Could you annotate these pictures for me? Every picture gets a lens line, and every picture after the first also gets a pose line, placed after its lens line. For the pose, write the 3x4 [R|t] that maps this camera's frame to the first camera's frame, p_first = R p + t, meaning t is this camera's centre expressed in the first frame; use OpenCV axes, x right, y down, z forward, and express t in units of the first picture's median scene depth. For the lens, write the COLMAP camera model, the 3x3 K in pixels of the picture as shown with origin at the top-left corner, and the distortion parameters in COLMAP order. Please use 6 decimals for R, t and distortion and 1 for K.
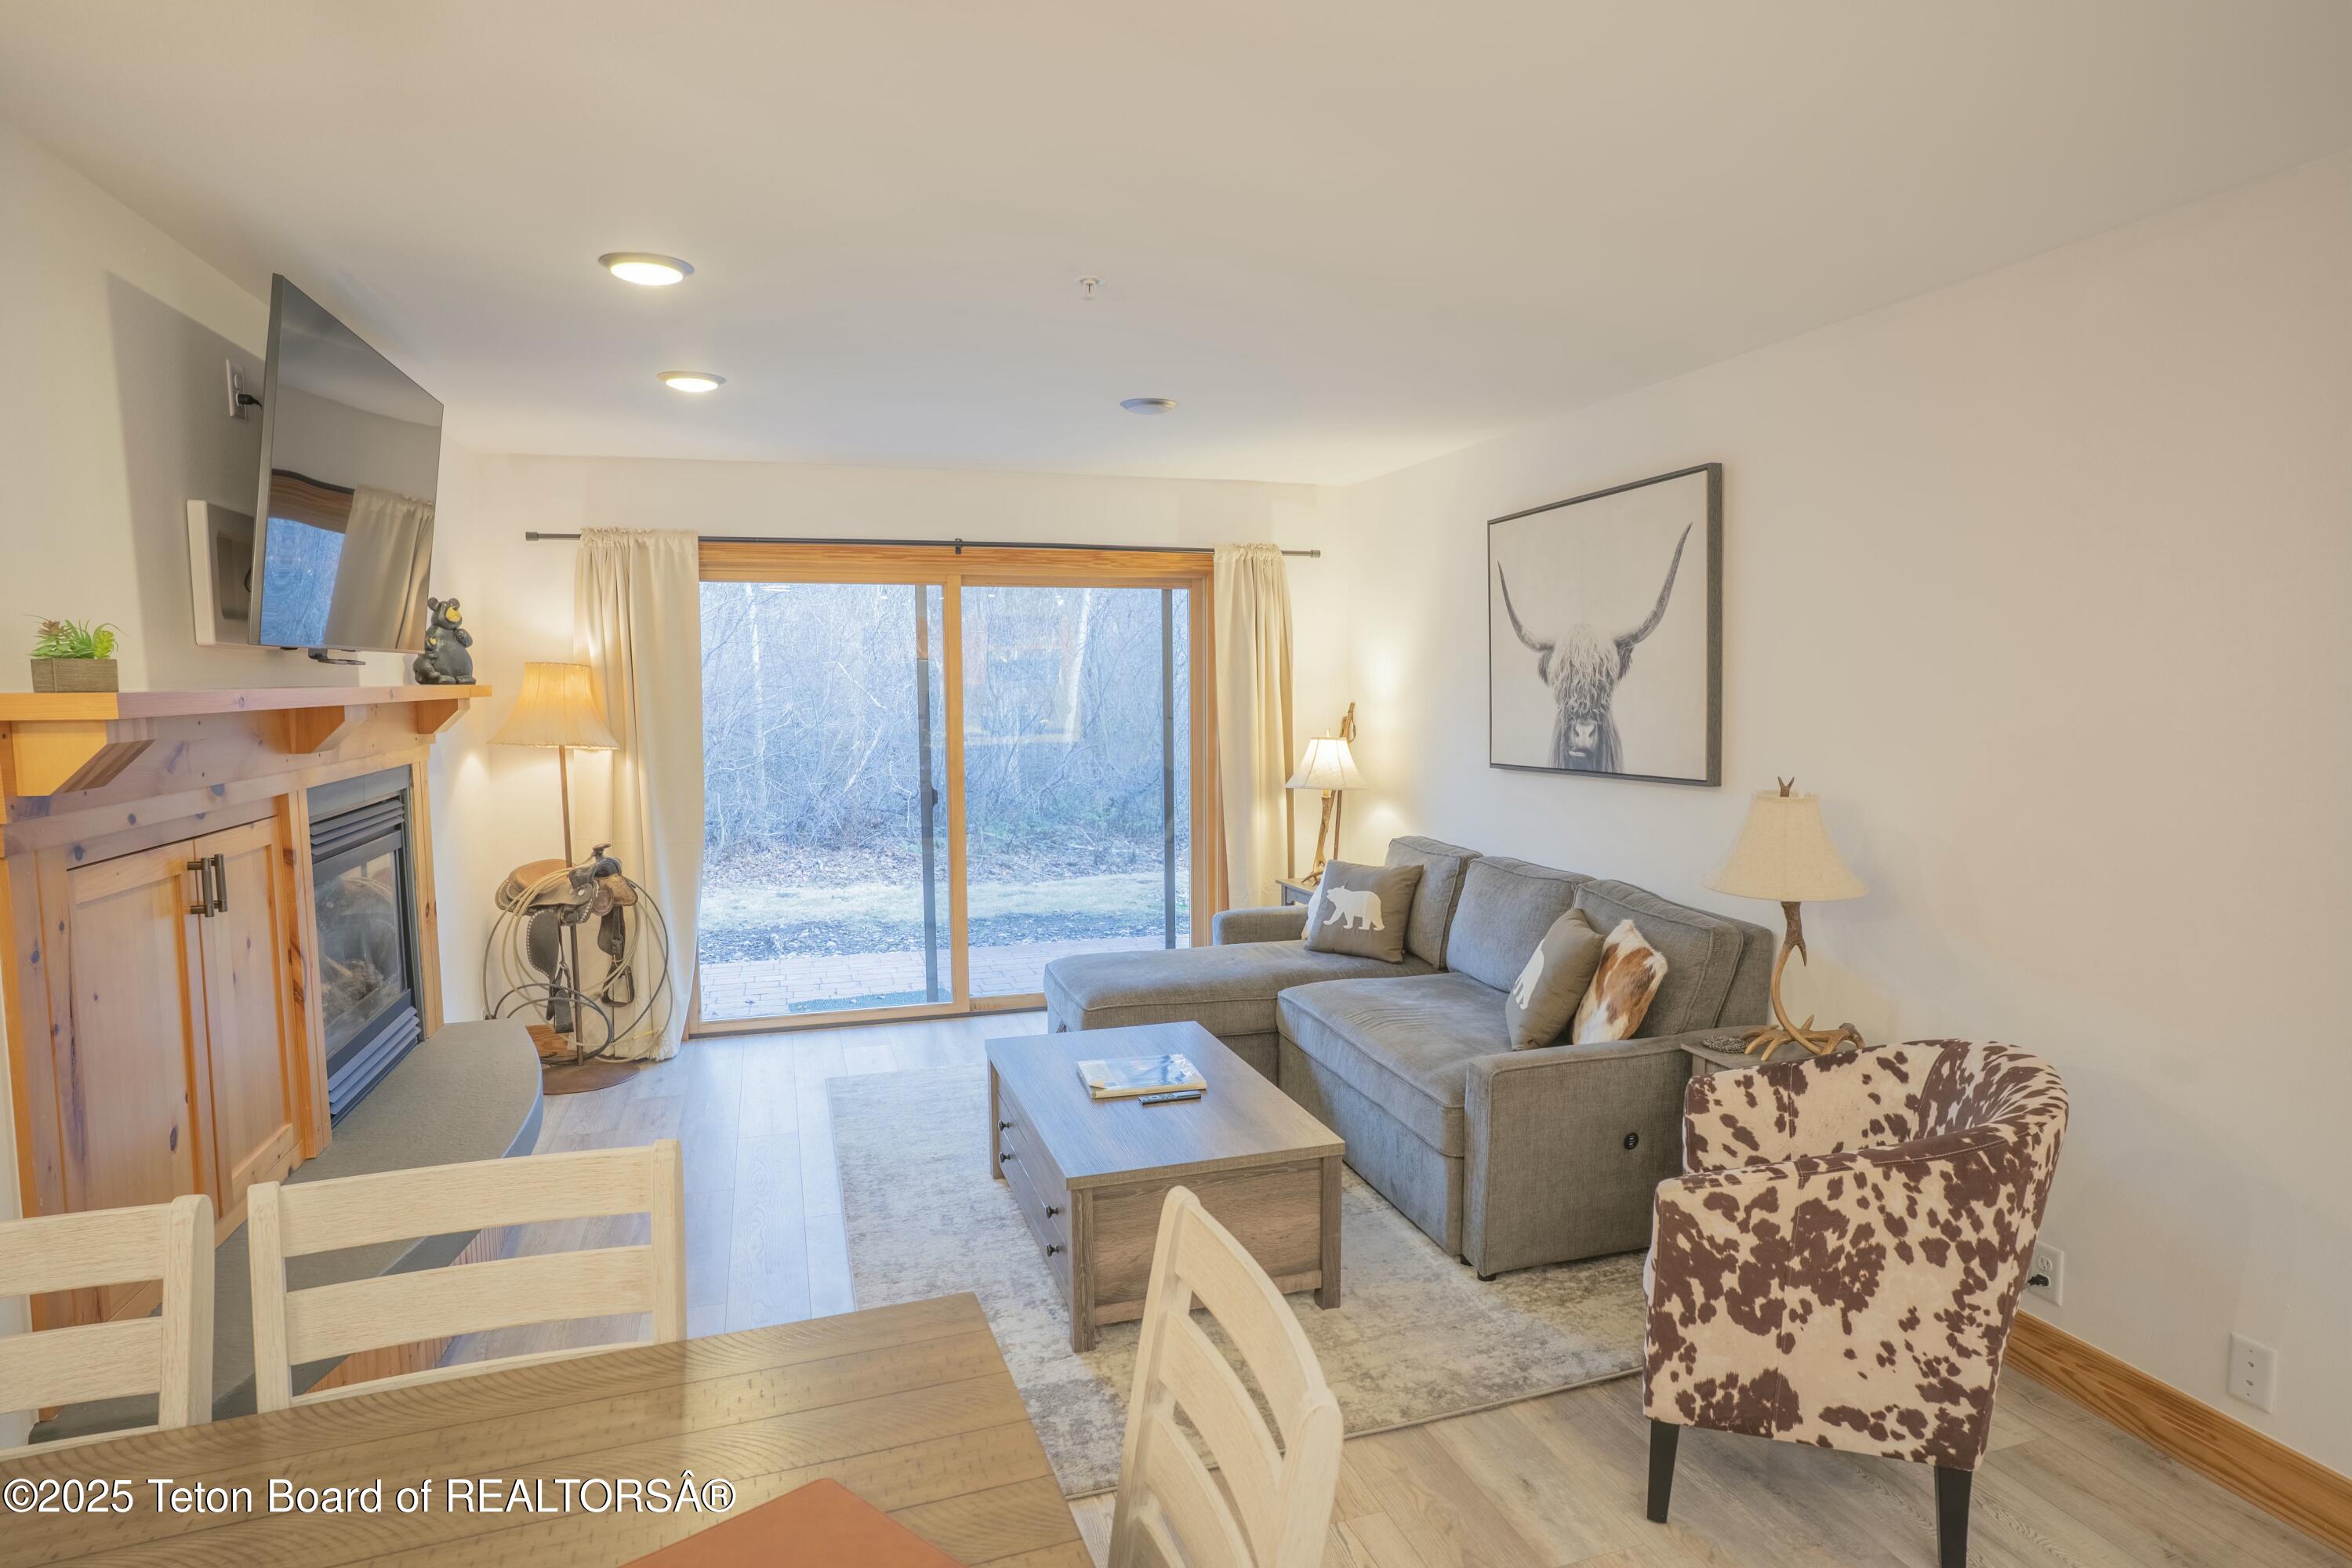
lens RADIAL K [[1306.0, 0, 1206.2], [0, 1306.0, 782.5], [0, 0, 1]] dist [-0.042895, 0.032851]
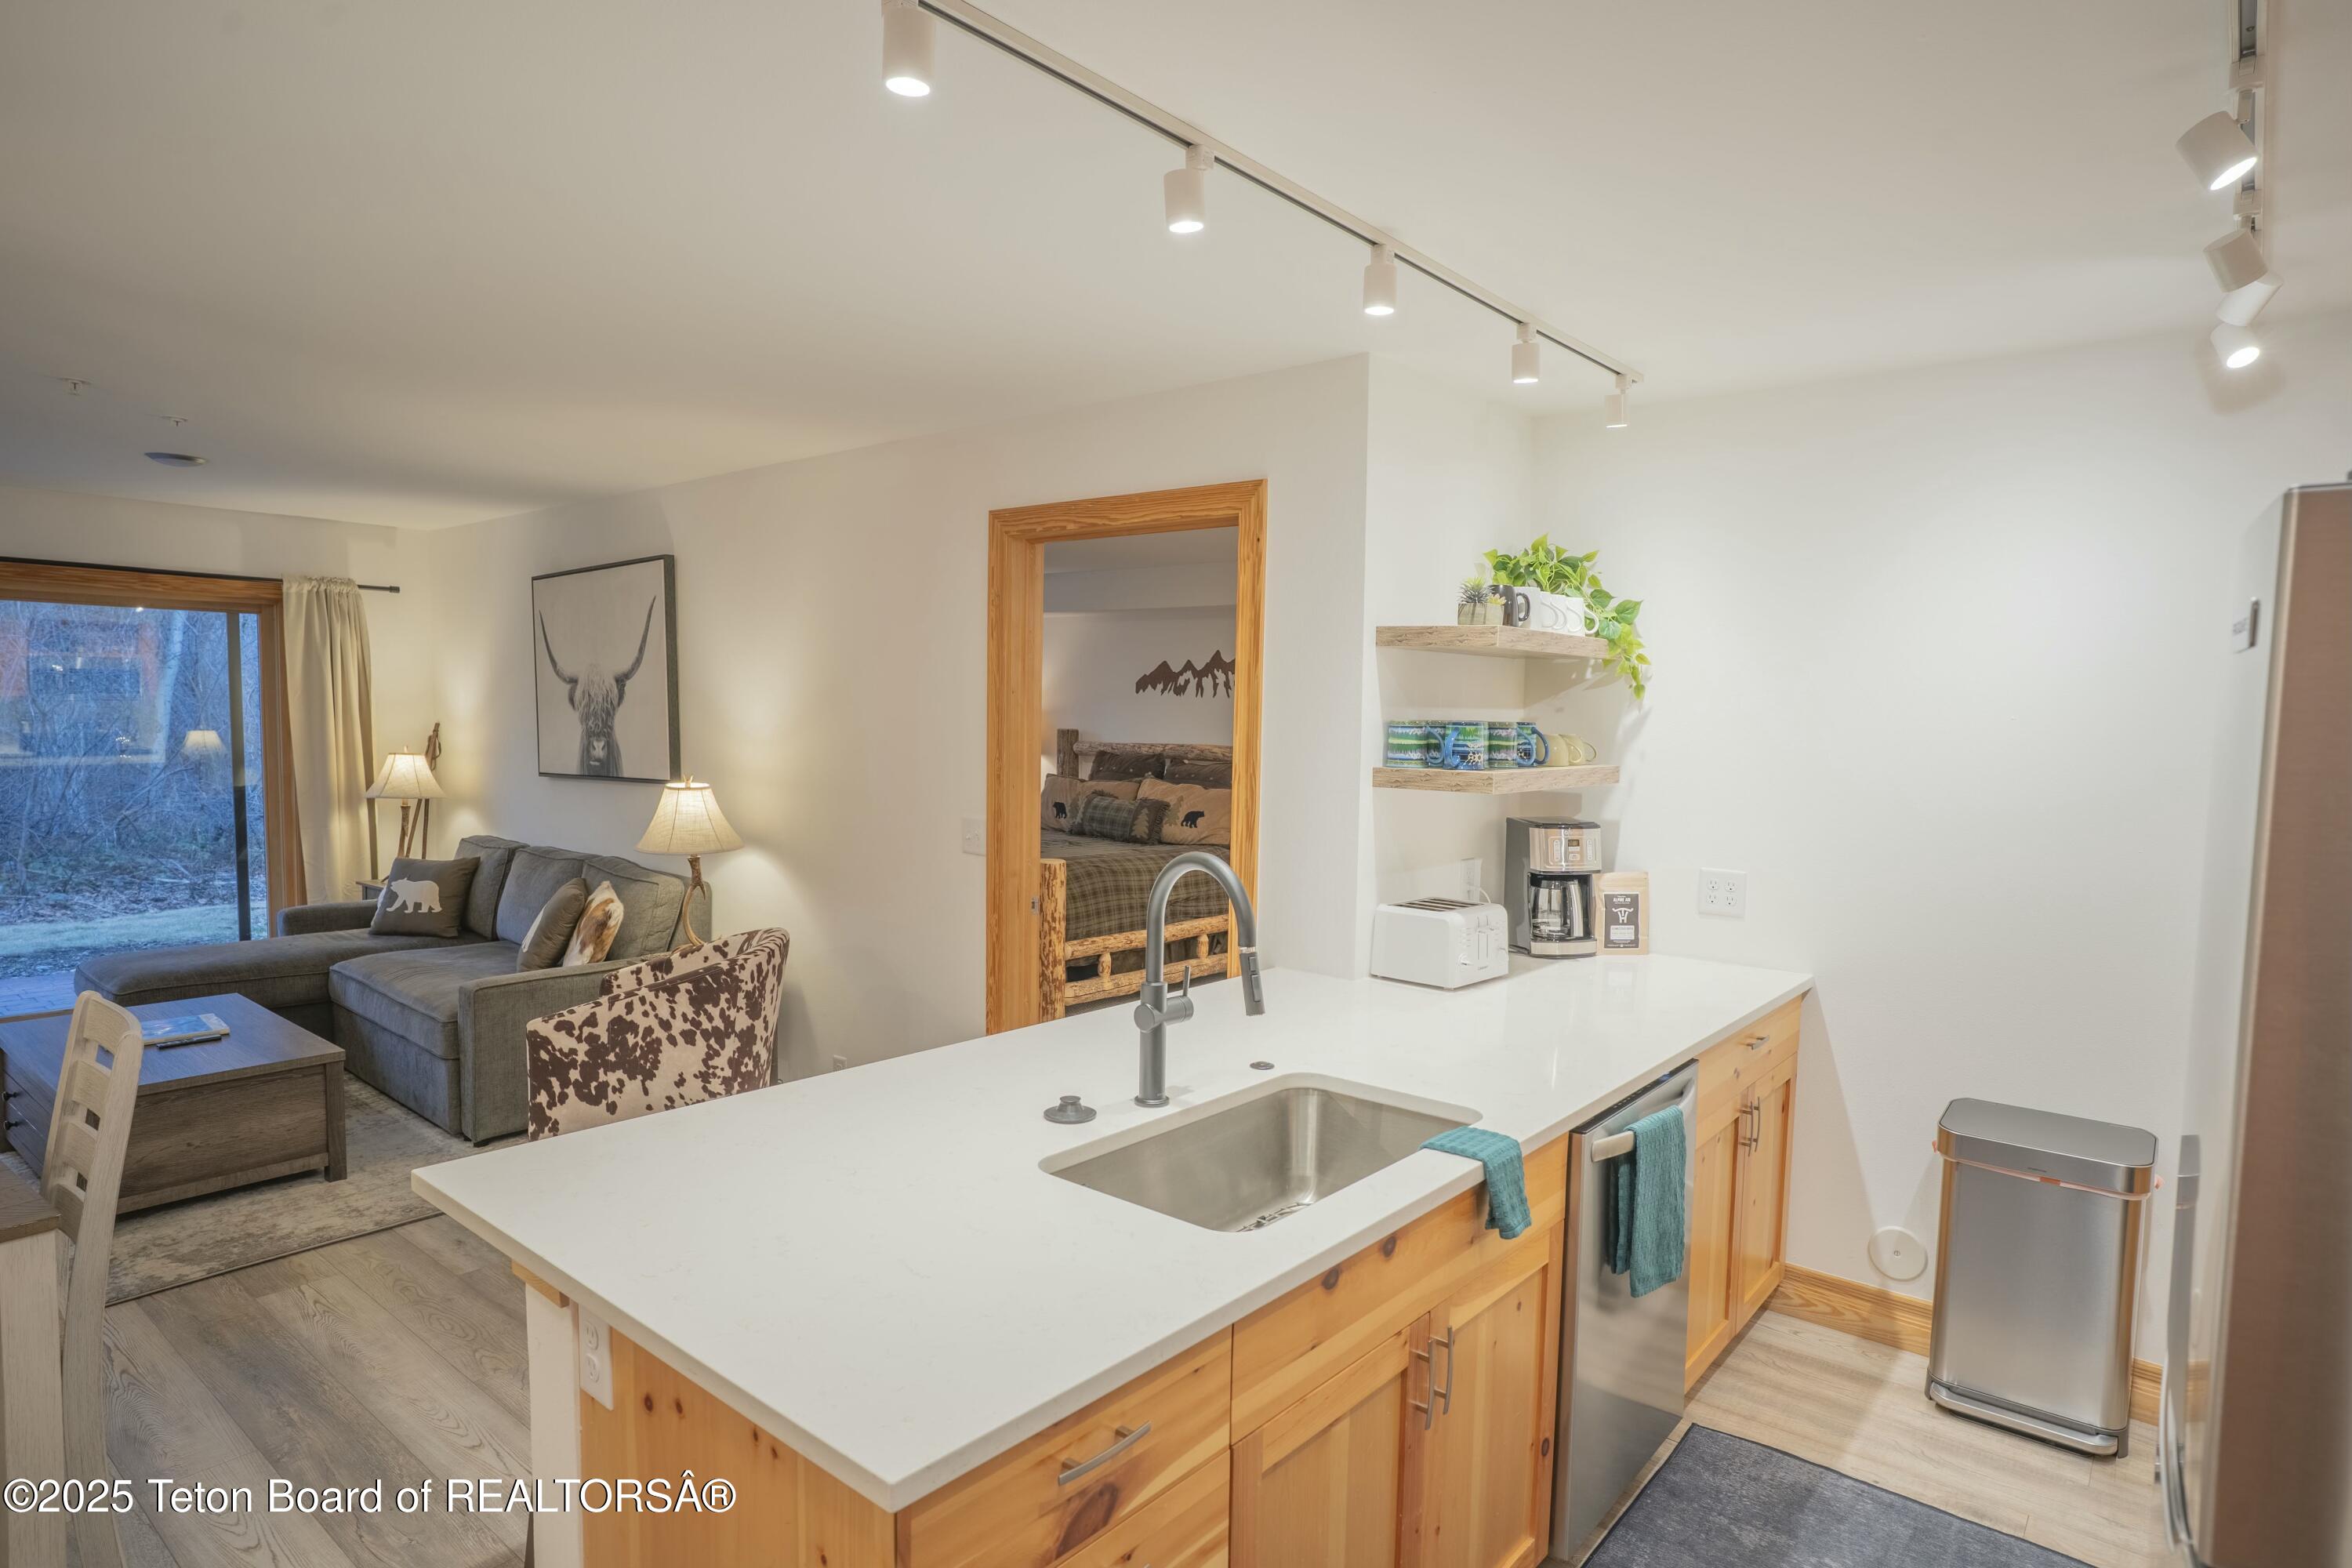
lens RADIAL K [[1306.0, 0, 1206.3], [0, 1306.0, 795.3], [0, 0, 1]] dist [-0.042895, 0.032851]
pose [[0.845835, -0.014572, 0.533246, 0.120120], [0.019697, 0.999798, -0.003922, 0.029809], [-0.533081, 0.013821, 0.845951, -0.463769]]
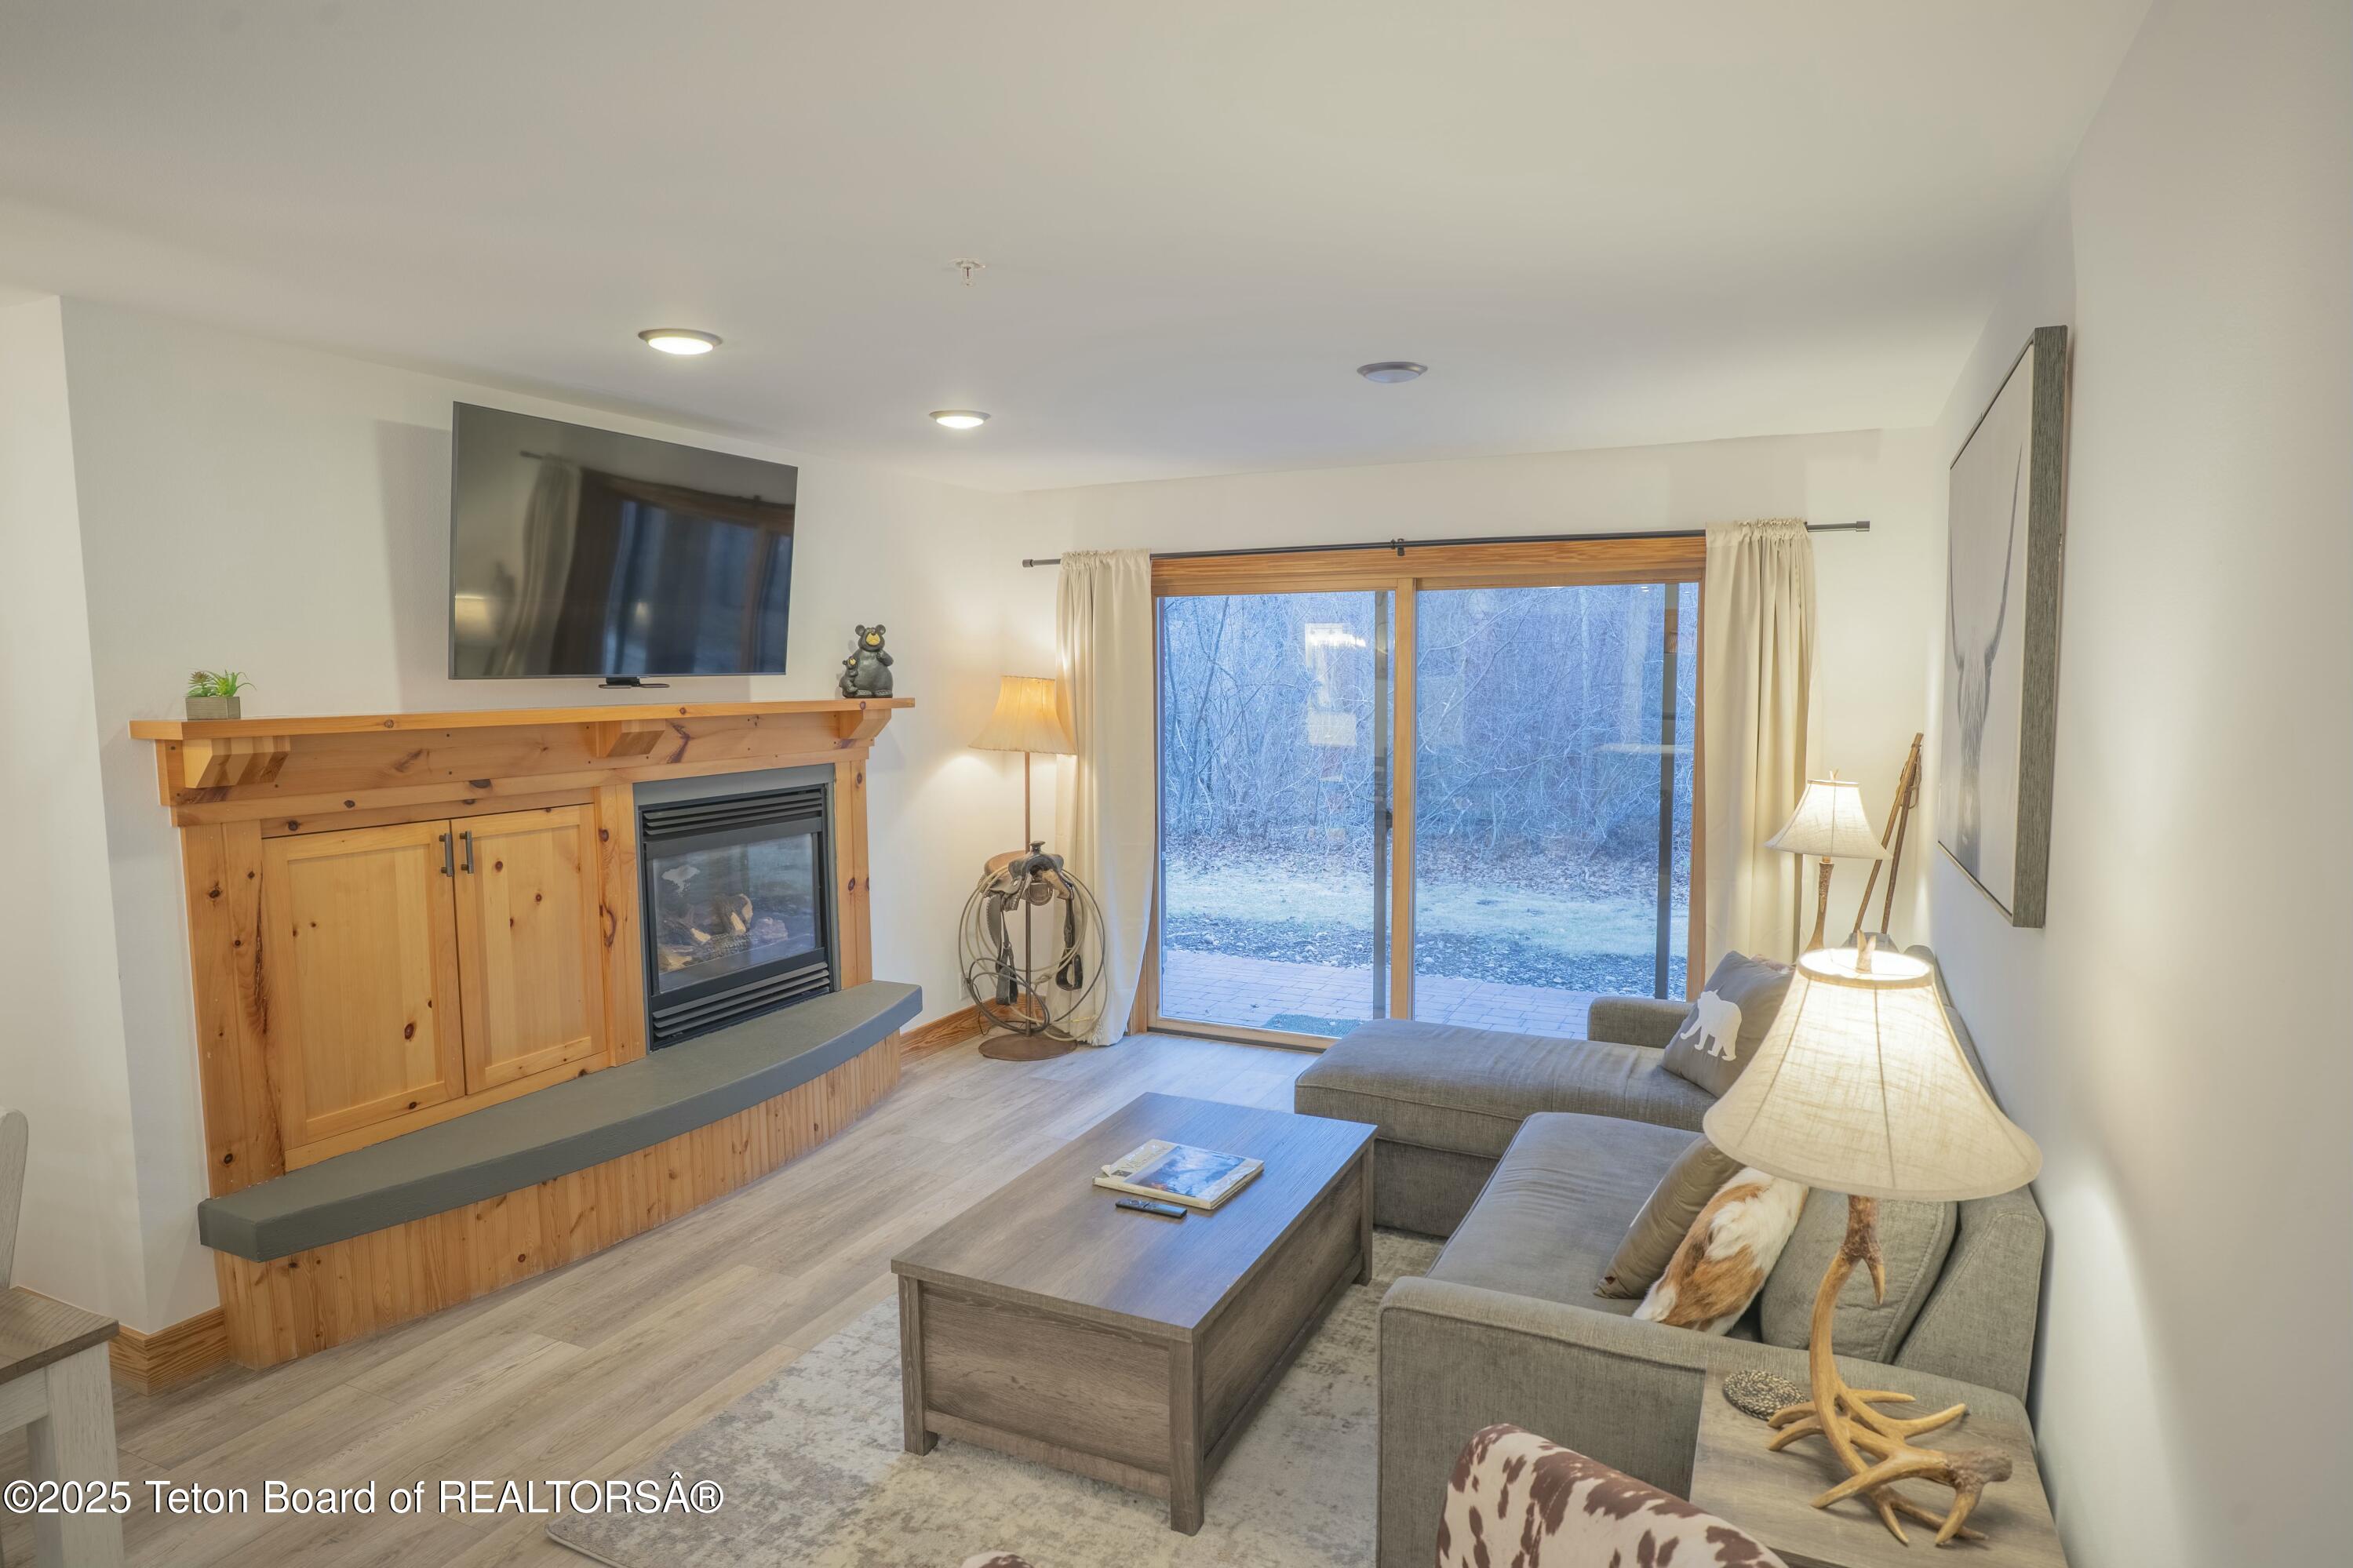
lens RADIAL K [[1306.4, 0, 1218.9], [0, 1306.4, 799.9], [0, 0, 1]] dist [-0.042895, 0.032851]
pose [[0.725232, 0.070560, -0.684880, 0.488944], [-0.056447, 0.997480, 0.042993, -0.053144], [0.686187, 0.007480, 0.727386, 0.358287]]
